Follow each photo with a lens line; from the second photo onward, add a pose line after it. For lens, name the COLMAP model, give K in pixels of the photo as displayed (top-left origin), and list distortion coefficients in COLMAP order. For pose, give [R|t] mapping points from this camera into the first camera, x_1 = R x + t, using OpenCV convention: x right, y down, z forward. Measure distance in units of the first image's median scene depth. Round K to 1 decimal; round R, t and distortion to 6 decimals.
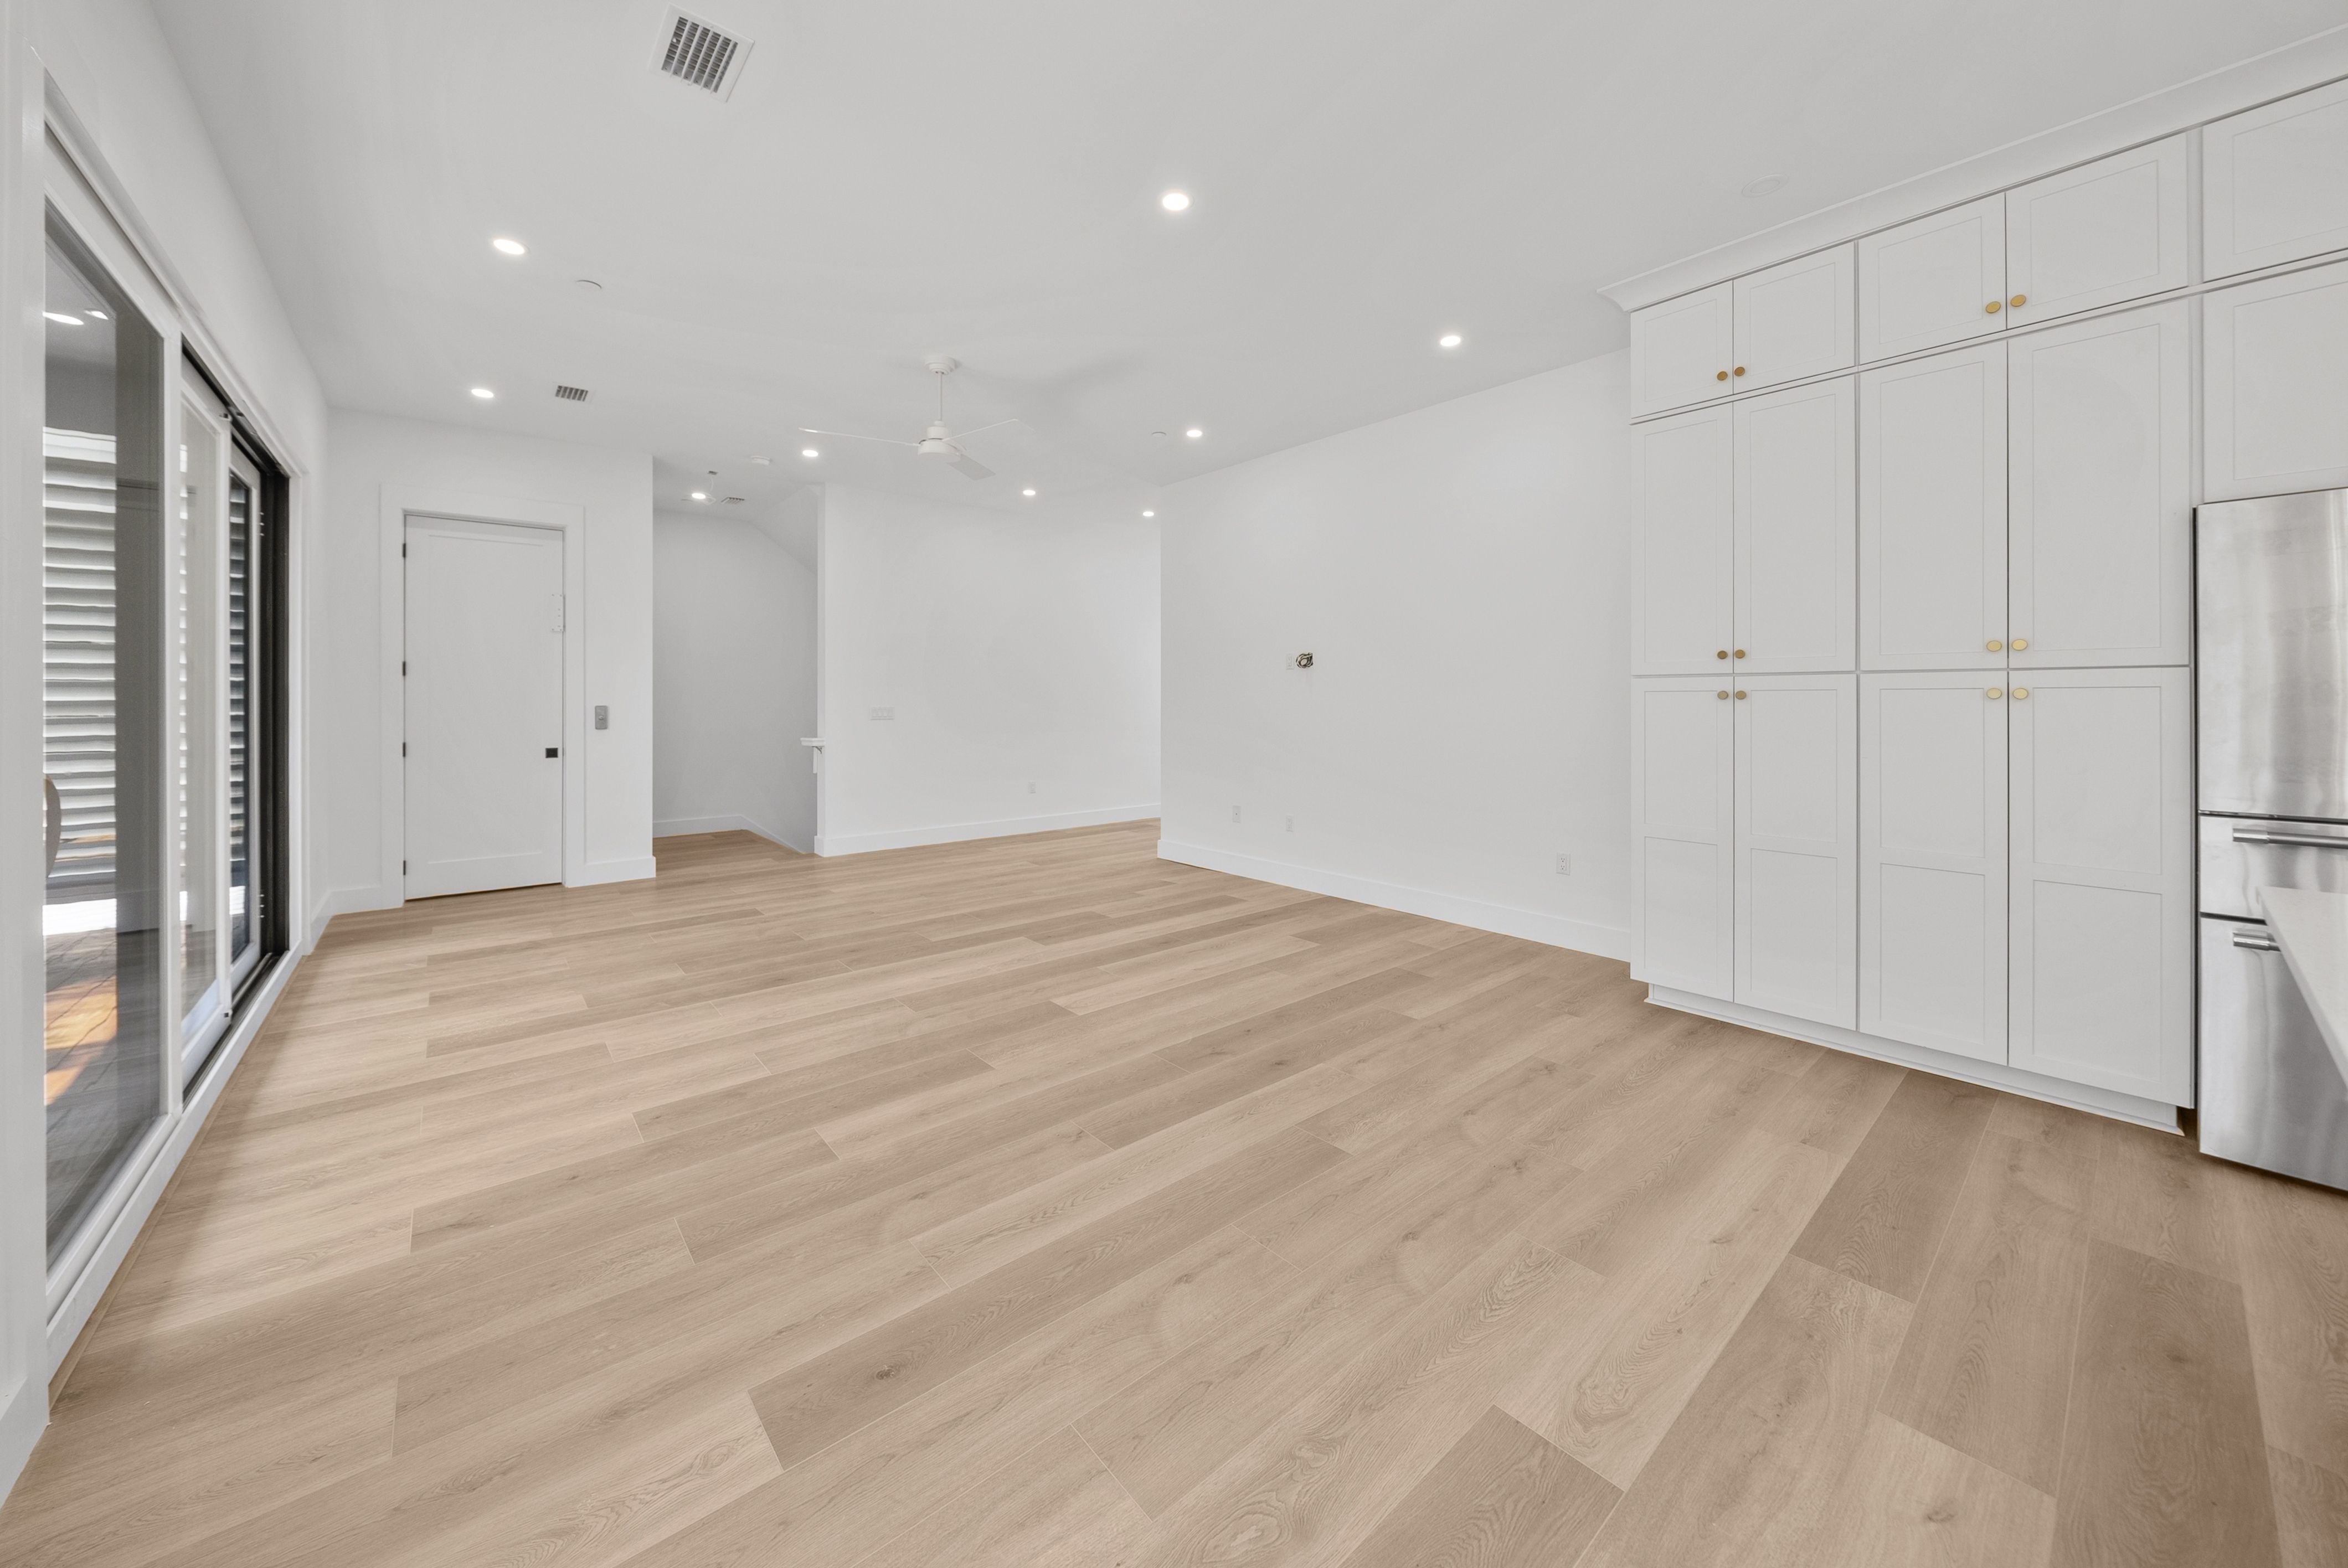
lens RADIAL K [[839.8, 0, 1170.7], [0, 839.8, 700.1], [0, 0, 1]] dist [-0.008462, -0.000255]
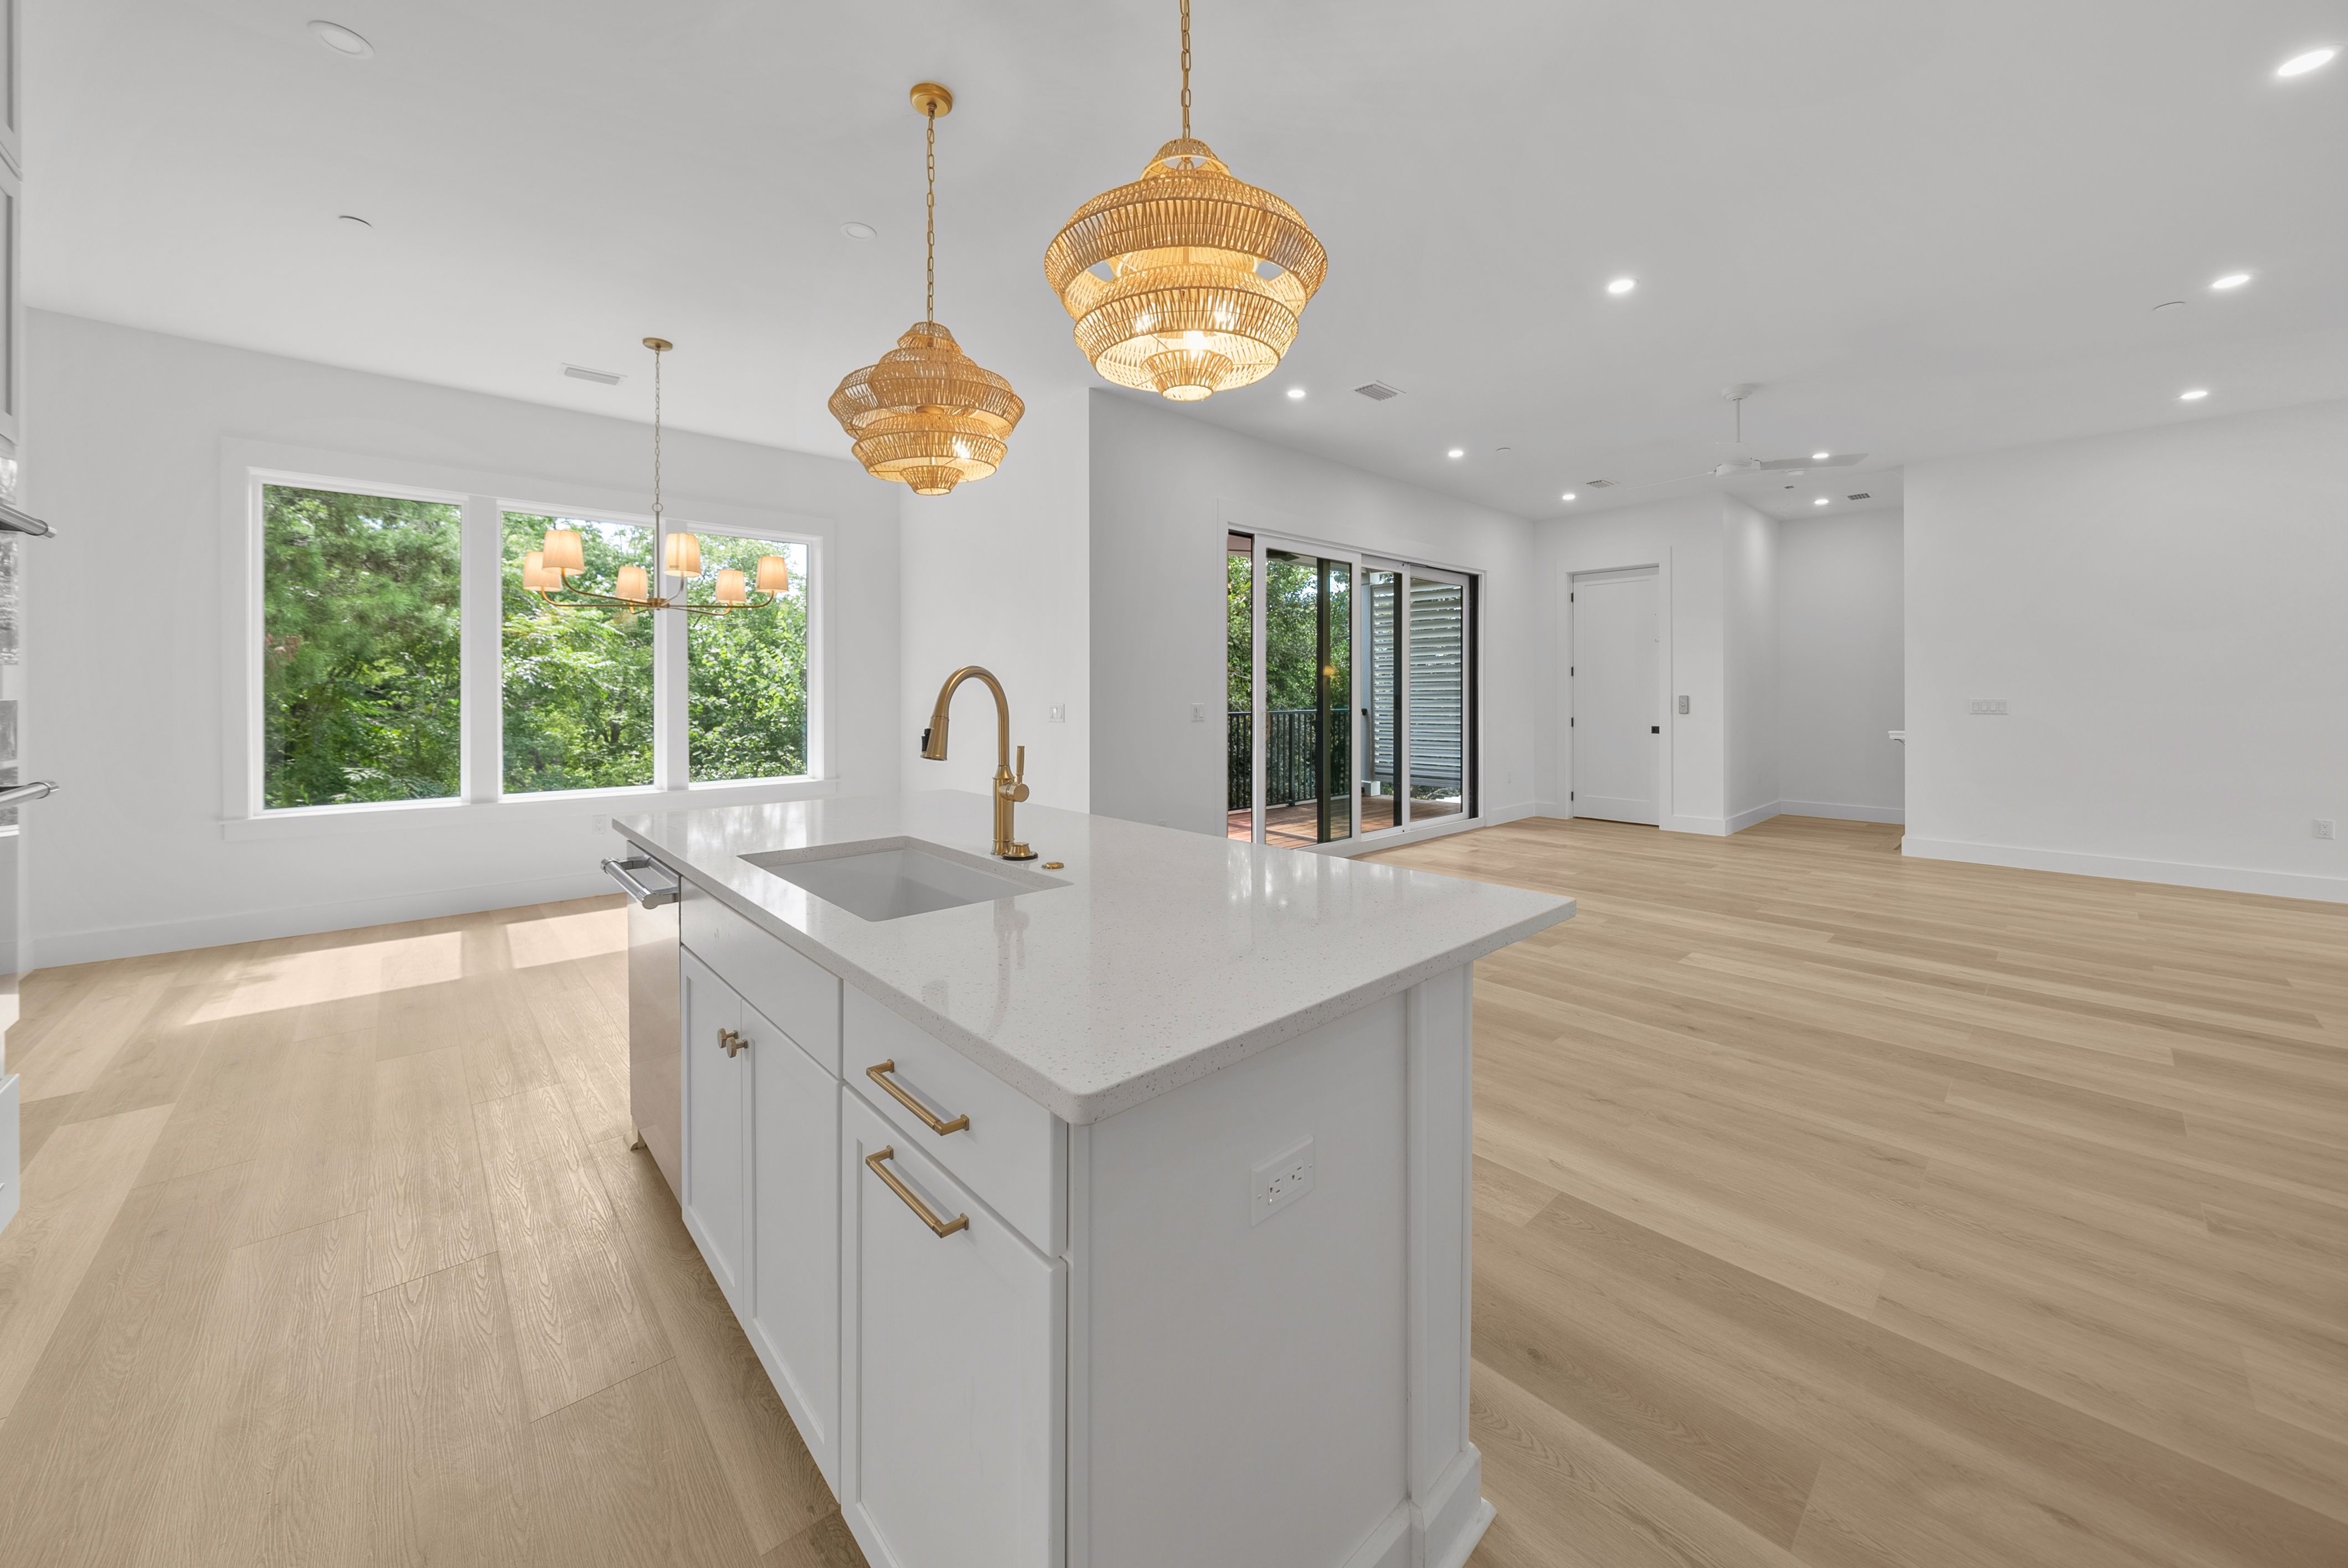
lens RADIAL K [[863.7, 0, 1168.5], [0, 863.7, 694.9], [0, 0, 1]] dist [-0.000741, -0.000059]
pose [[0.036649, 0.004607, -0.999318, 0.885496], [0.000007, 0.999989, 0.004610, -0.001266], [0.999328, -0.000176, 0.036648, 0.205747]]
